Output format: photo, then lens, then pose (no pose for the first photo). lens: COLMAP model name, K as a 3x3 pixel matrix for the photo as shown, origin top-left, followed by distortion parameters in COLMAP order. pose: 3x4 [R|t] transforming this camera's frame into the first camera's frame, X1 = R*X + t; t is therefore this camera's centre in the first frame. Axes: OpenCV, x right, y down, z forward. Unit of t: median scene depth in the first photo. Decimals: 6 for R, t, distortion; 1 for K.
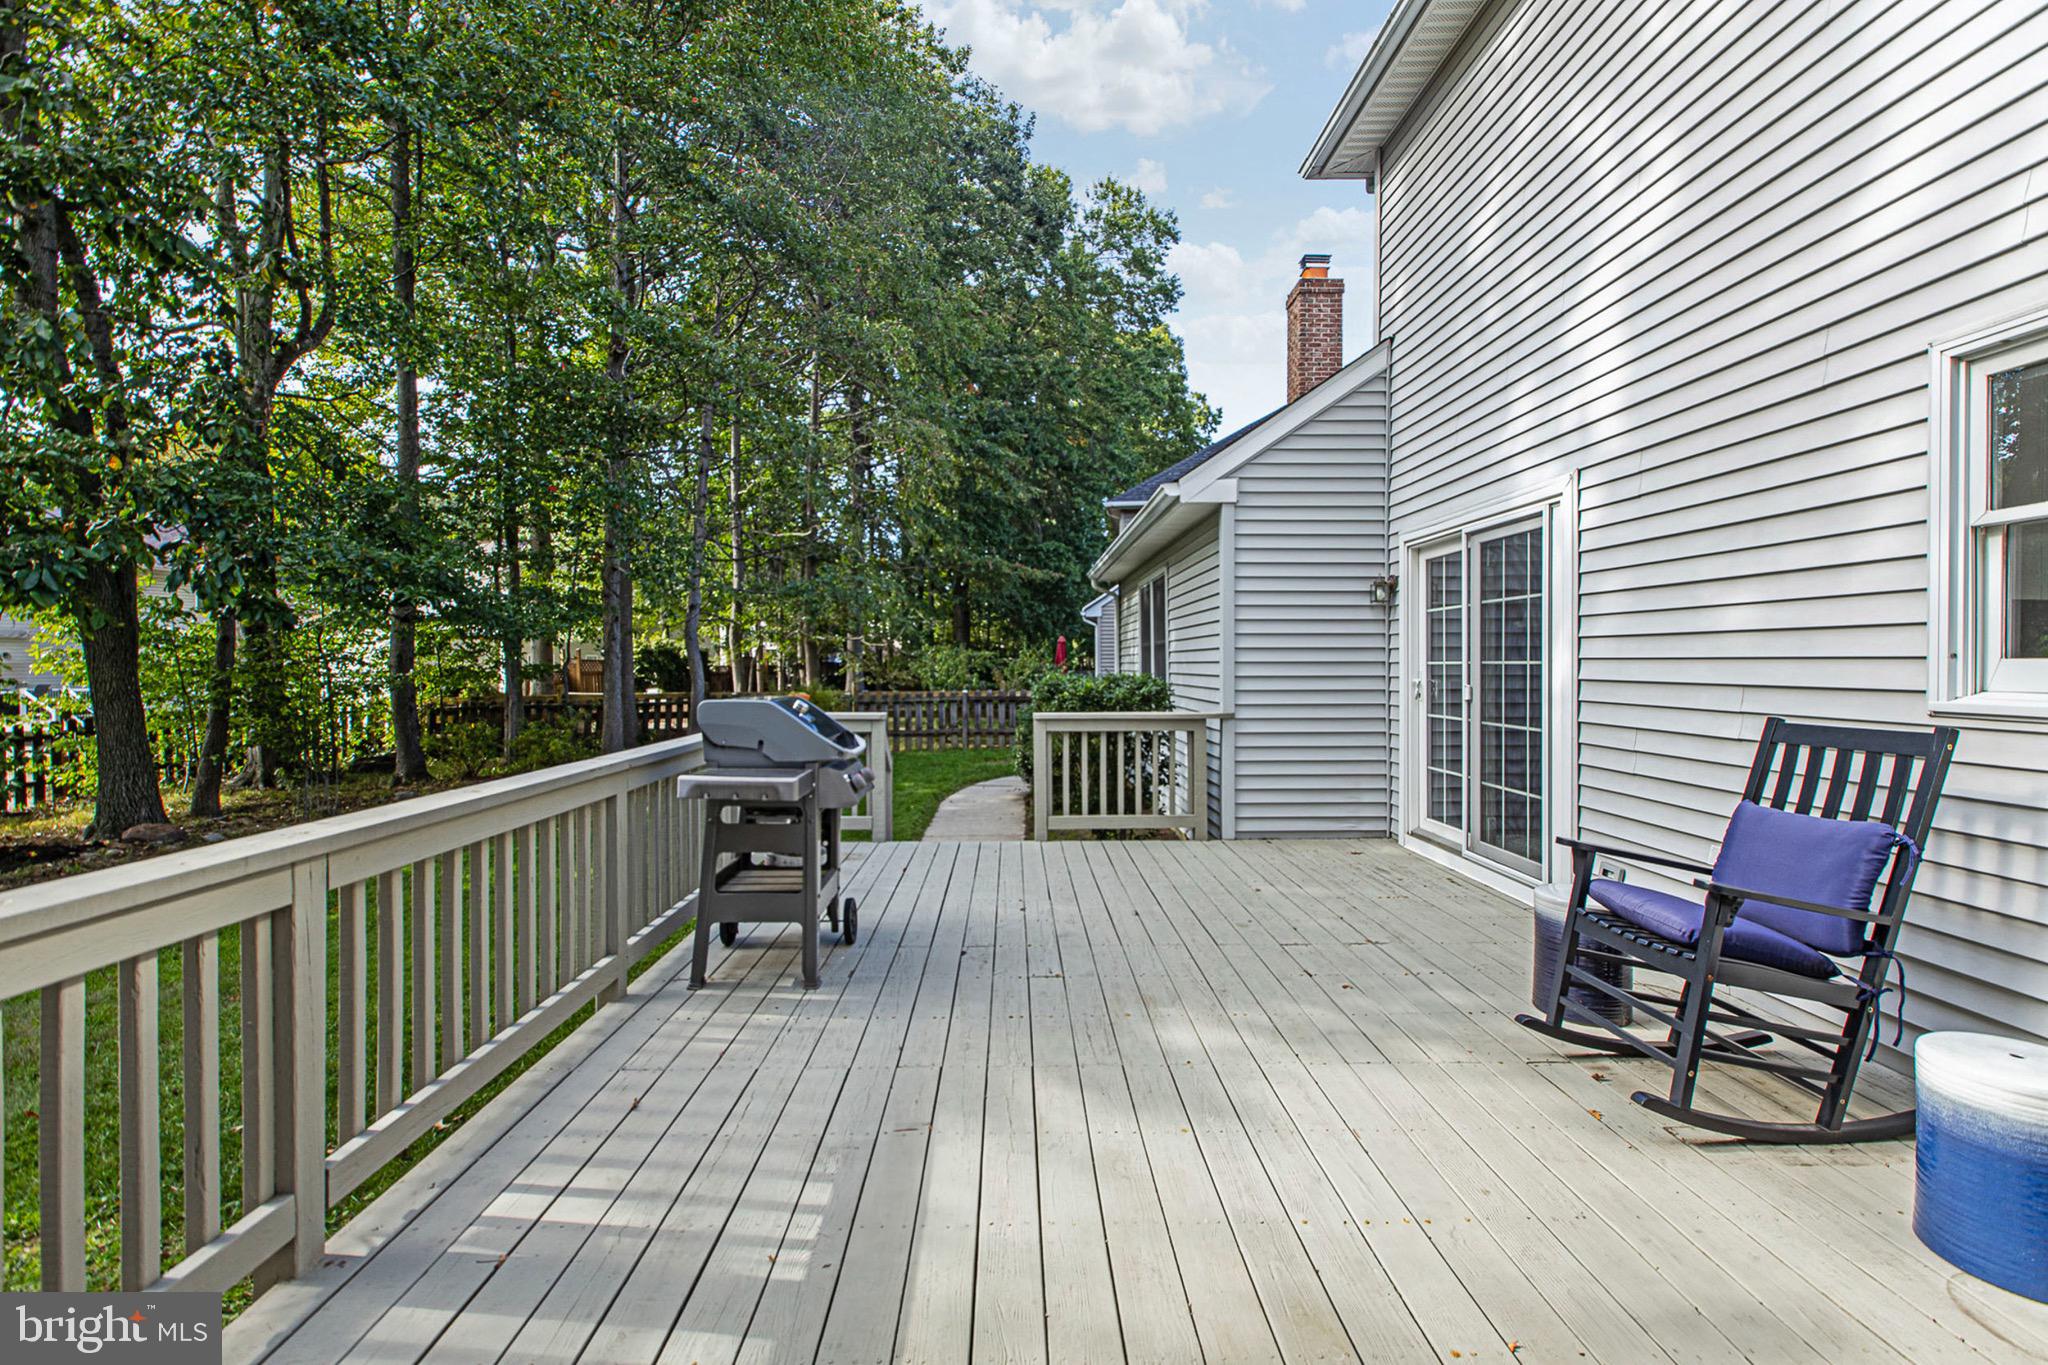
lens RADIAL K [[913.6, 0, 1035.2], [0, 913.6, 674.1], [0, 0, 1]] dist [-0.002480, 0.002141]
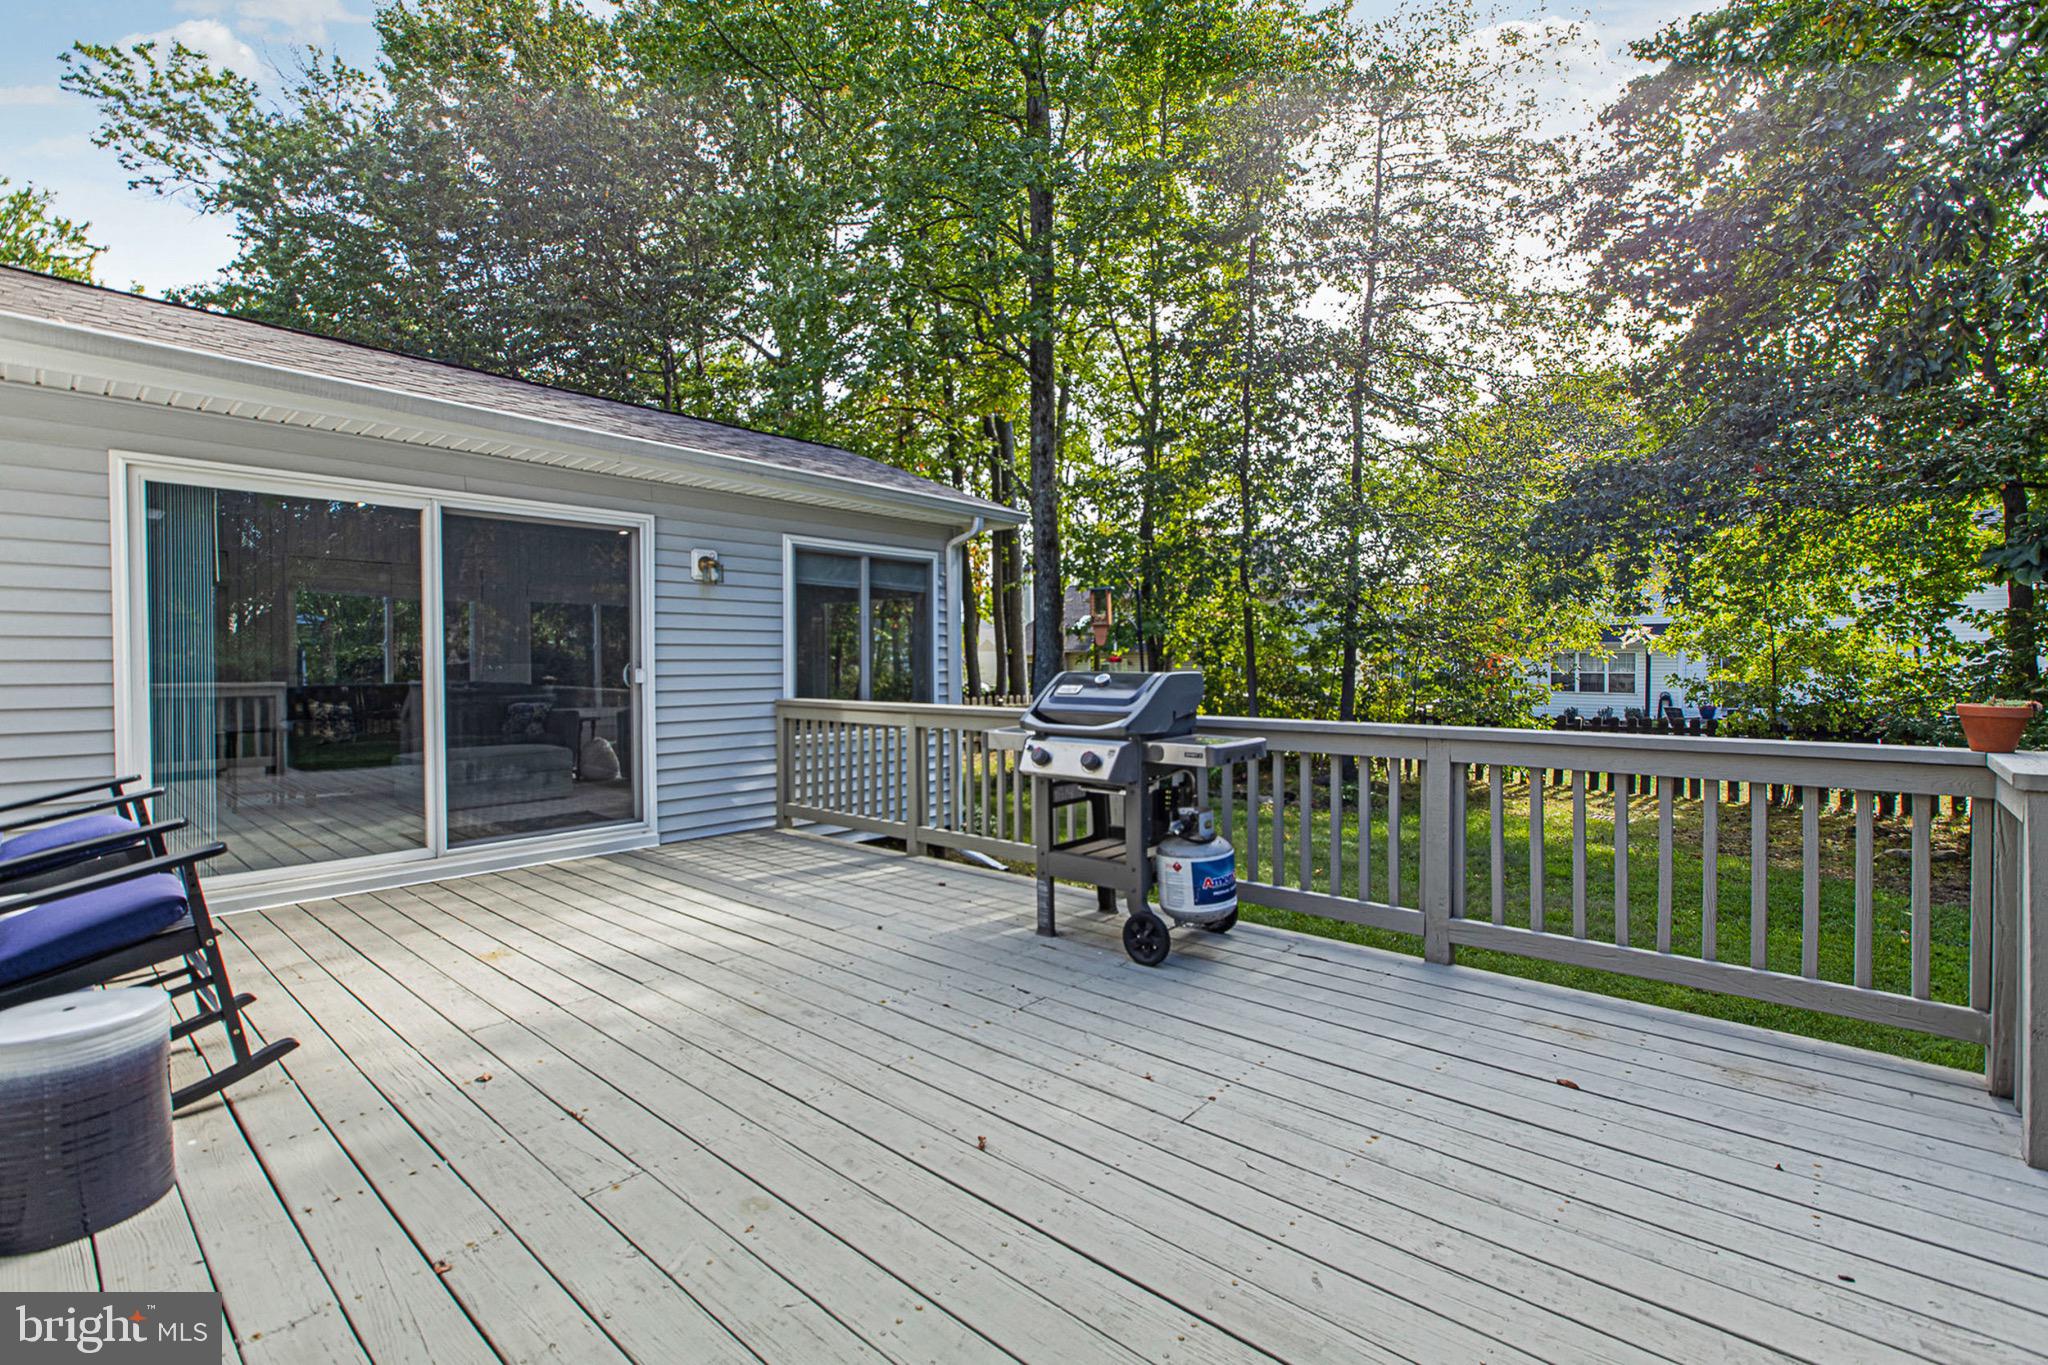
lens RADIAL K [[913.6, 0, 1028.0], [0, 913.6, 689.7], [0, 0, 1]] dist [-0.002480, 0.002141]
pose [[-0.680242, 0.024505, -0.732577, 0.604678], [-0.004393, 0.999287, 0.037505, 0.009920], [0.732974, 0.028731, -0.679650, 1.849807]]
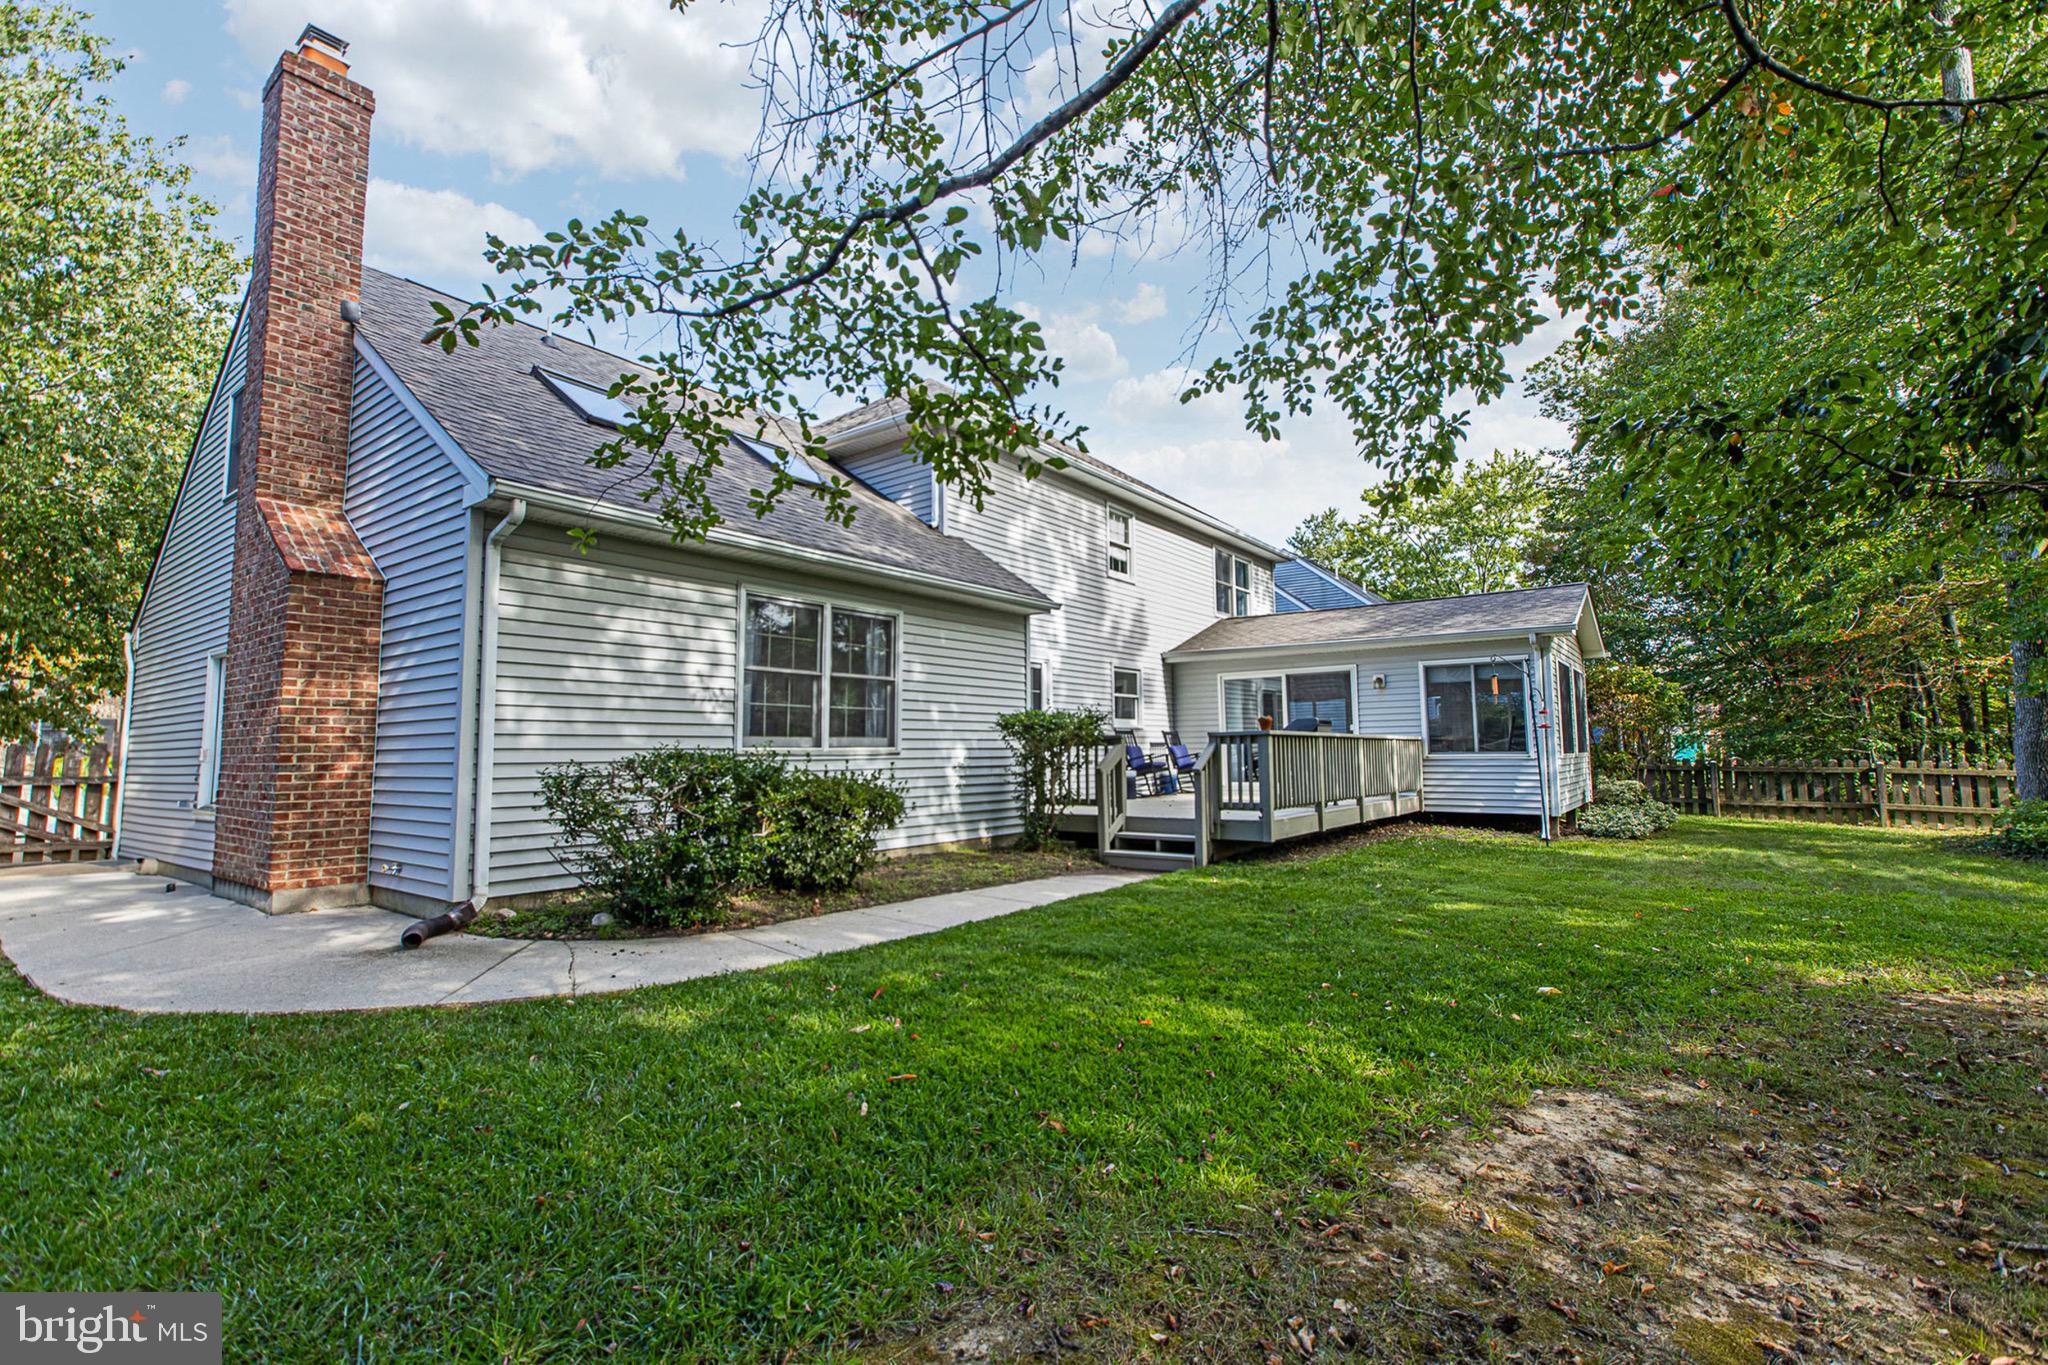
lens RADIAL K [[913.6, 0, 1019.8], [0, 913.6, 665.3], [0, 0, 1]] dist [-0.002480, 0.002141]
pose [[-0.778344, 0.066806, 0.624274, -1.667876], [0.014299, 0.995951, -0.088753, 0.120163], [-0.627675, -0.060154, -0.776148, 4.583953]]
